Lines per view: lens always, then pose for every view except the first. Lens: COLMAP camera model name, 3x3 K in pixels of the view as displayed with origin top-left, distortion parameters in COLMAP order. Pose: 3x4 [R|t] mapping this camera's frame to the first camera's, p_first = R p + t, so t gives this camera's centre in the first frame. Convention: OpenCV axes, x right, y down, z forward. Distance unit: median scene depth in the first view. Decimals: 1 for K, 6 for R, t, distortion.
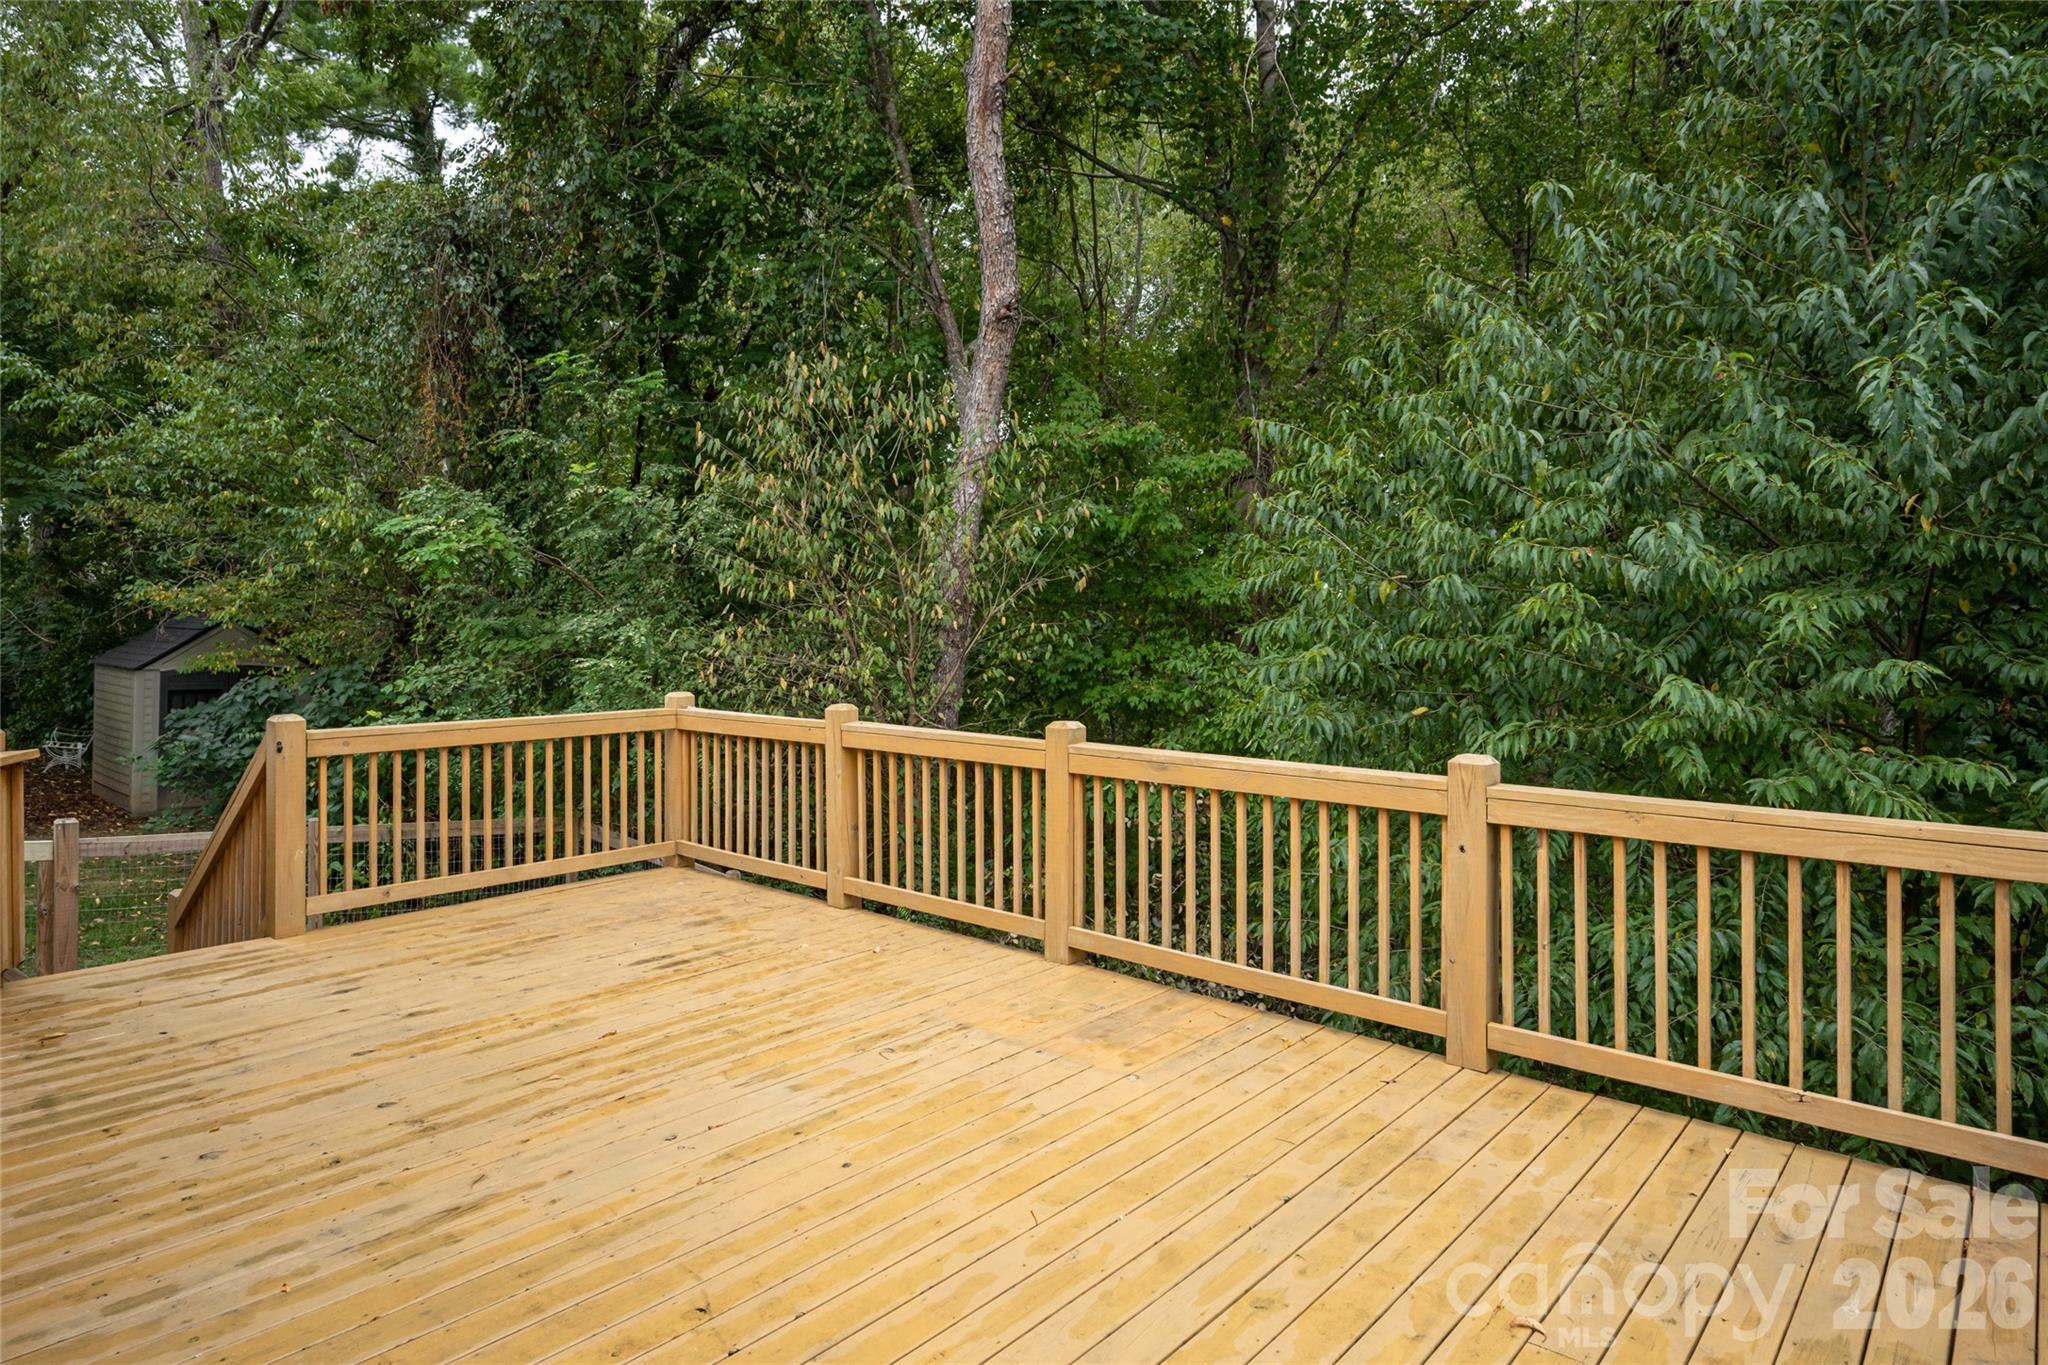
lens RADIAL K [[1105.5, 0, 1045.7], [0, 1105.5, 628.2], [0, 0, 1]] dist [-0.001921, 0.002202]
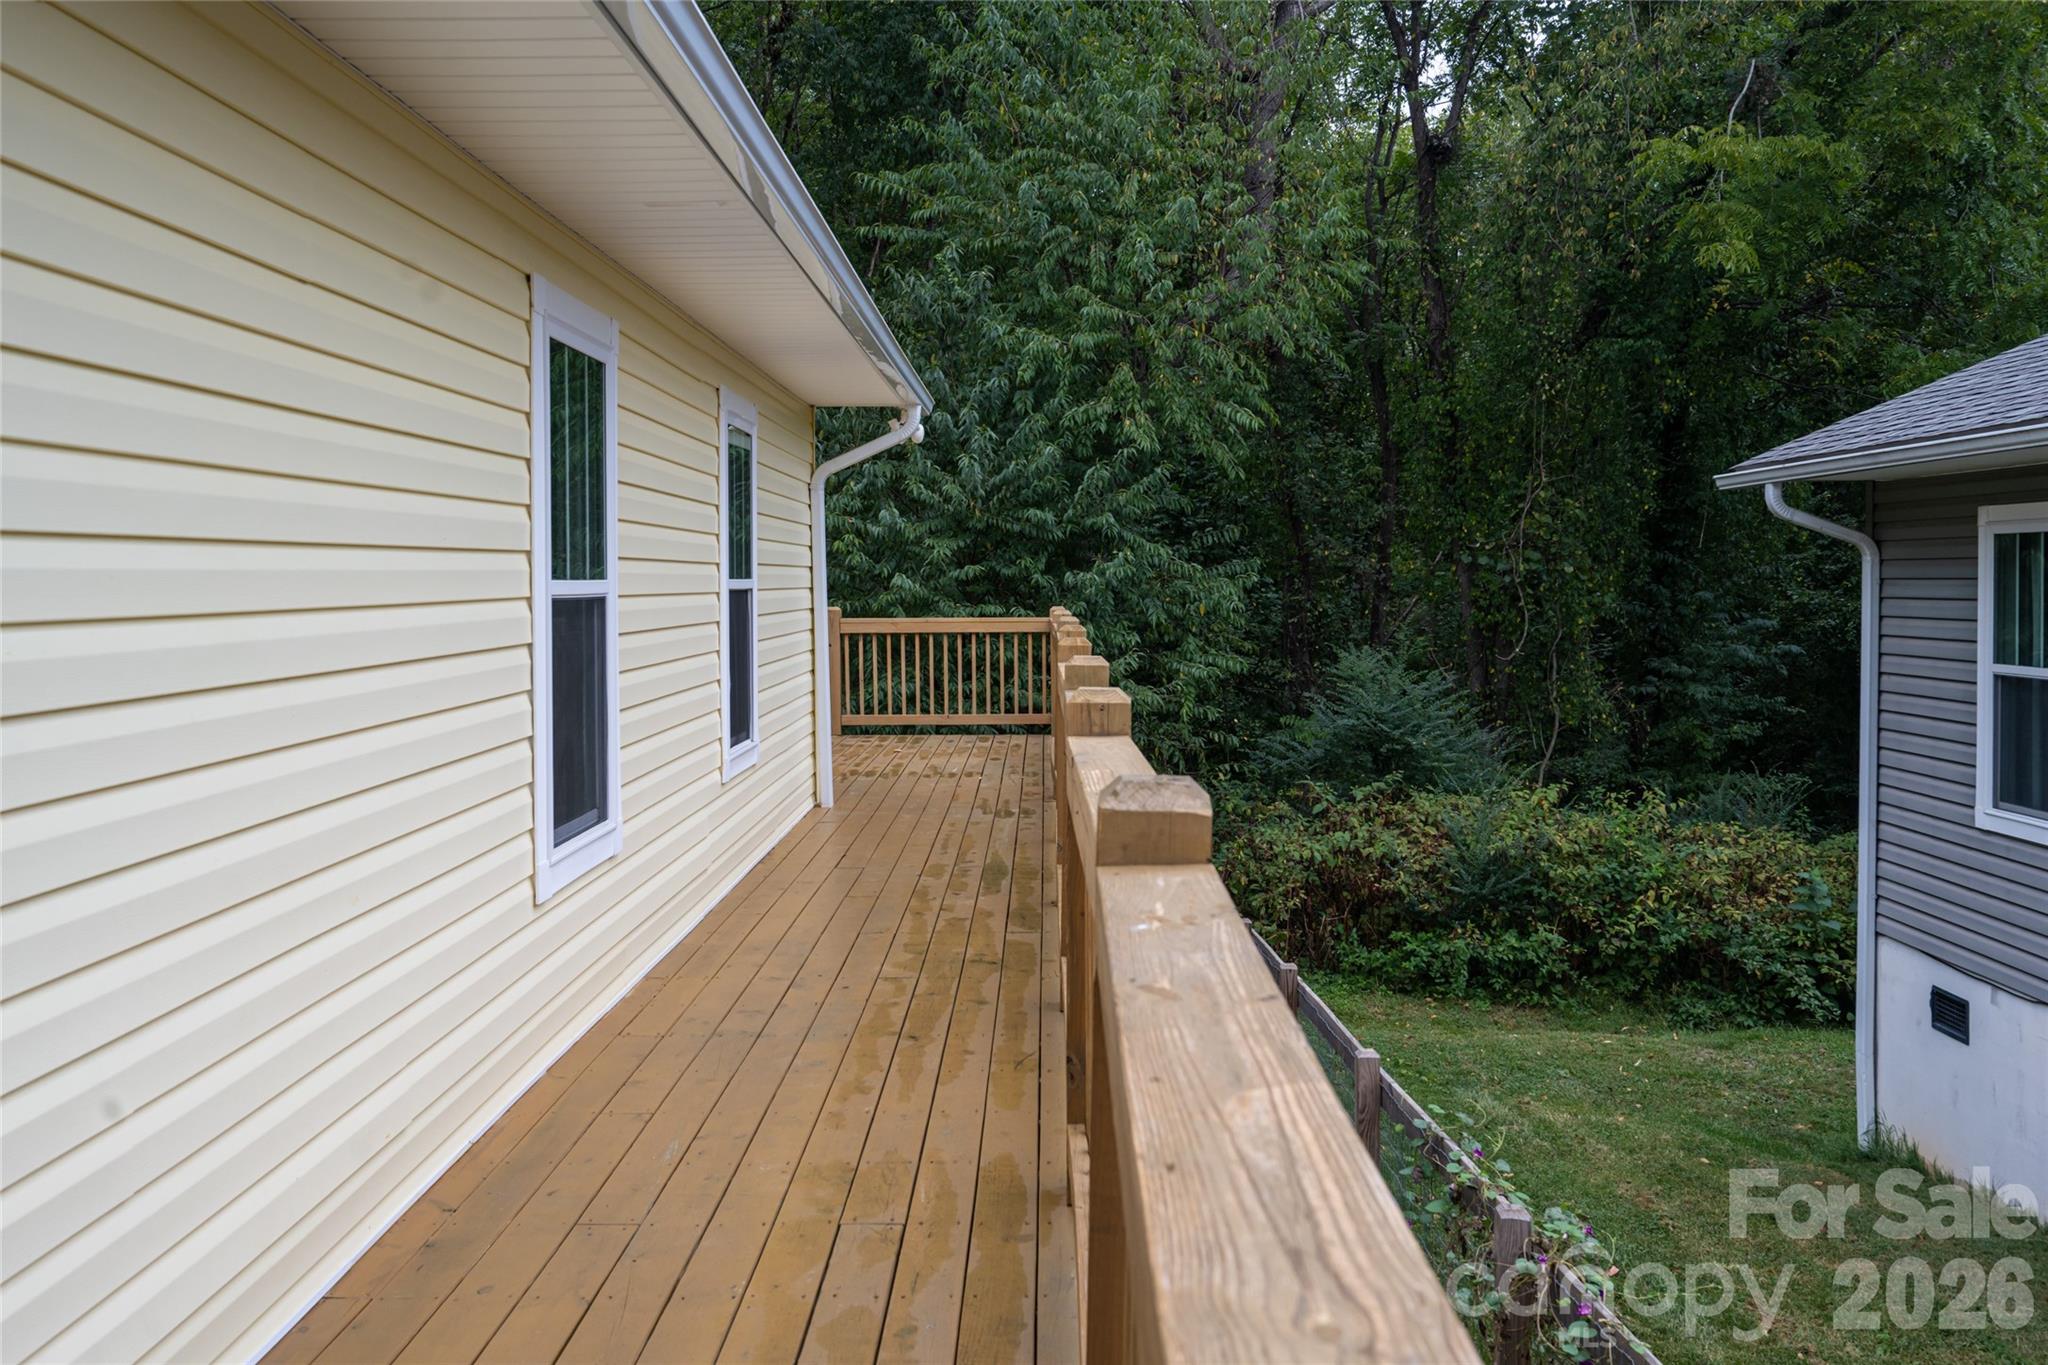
lens RADIAL K [[1837.4, 0, 1023.2], [0, 1837.4, 670.1], [0, 0, 1]] dist [-0.001468, 0.000868]
pose [[0.752092, -0.037069, 0.658015, -1.892461], [0.003337, 0.998618, 0.052443, 0.044709], [-0.659050, -0.037246, 0.751177, -2.225943]]
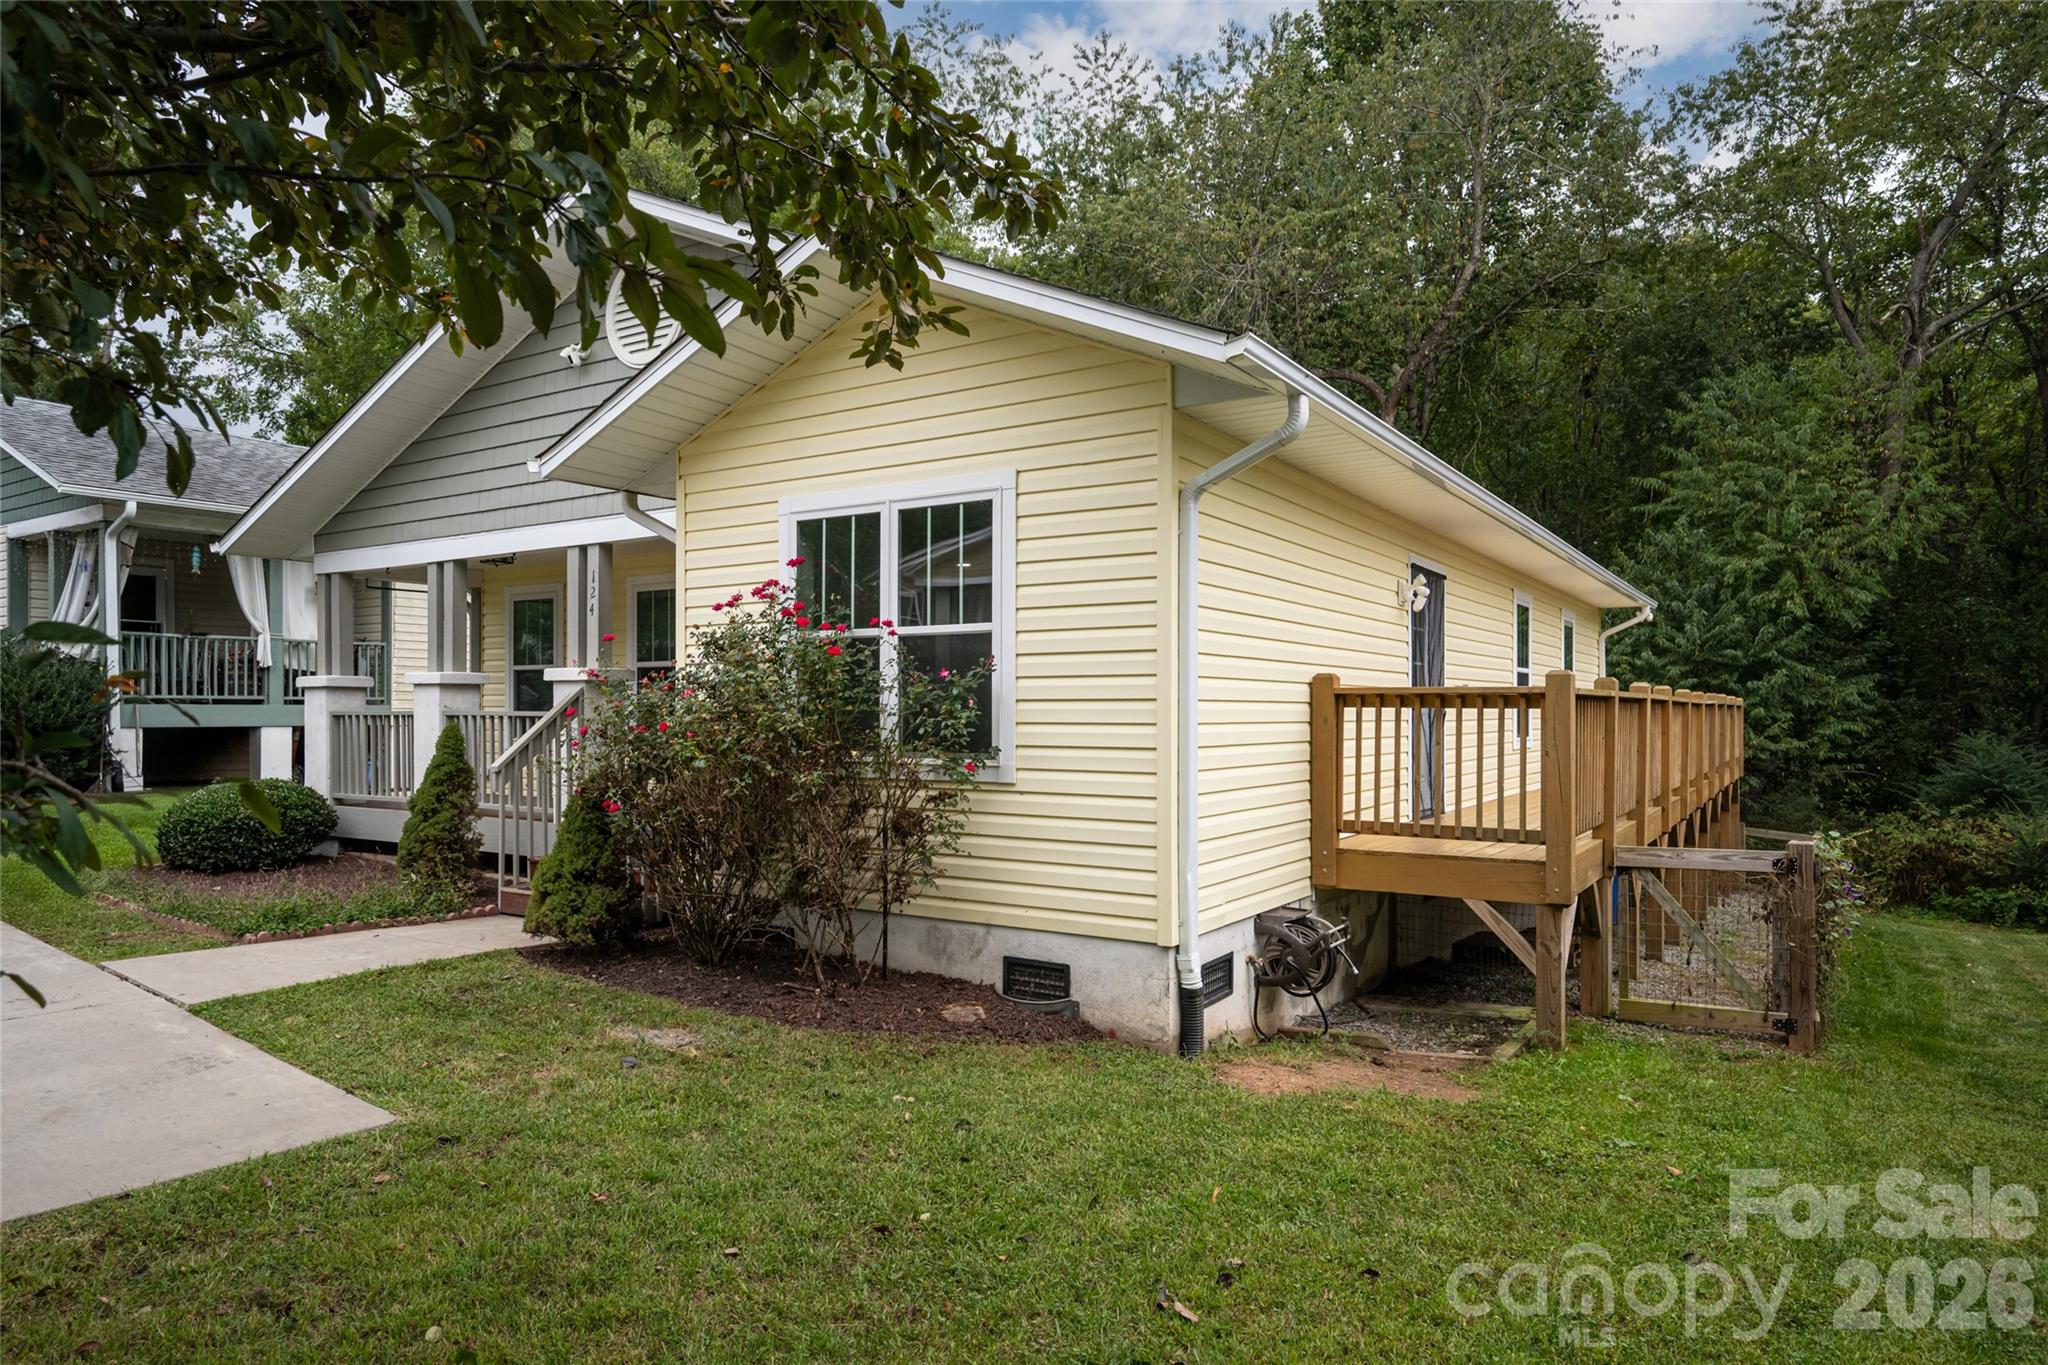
lens RADIAL K [[1222.7, 0, 1046.0], [0, 1222.7, 708.4], [0, 0, 1]] dist [0.006481, -0.000327]
pose [[0.985868, -0.004026, 0.167476, -2.985763], [0.004175, 0.999991, -0.000536, 0.147317], [-0.167472, 0.001228, 0.985876, -3.908111]]
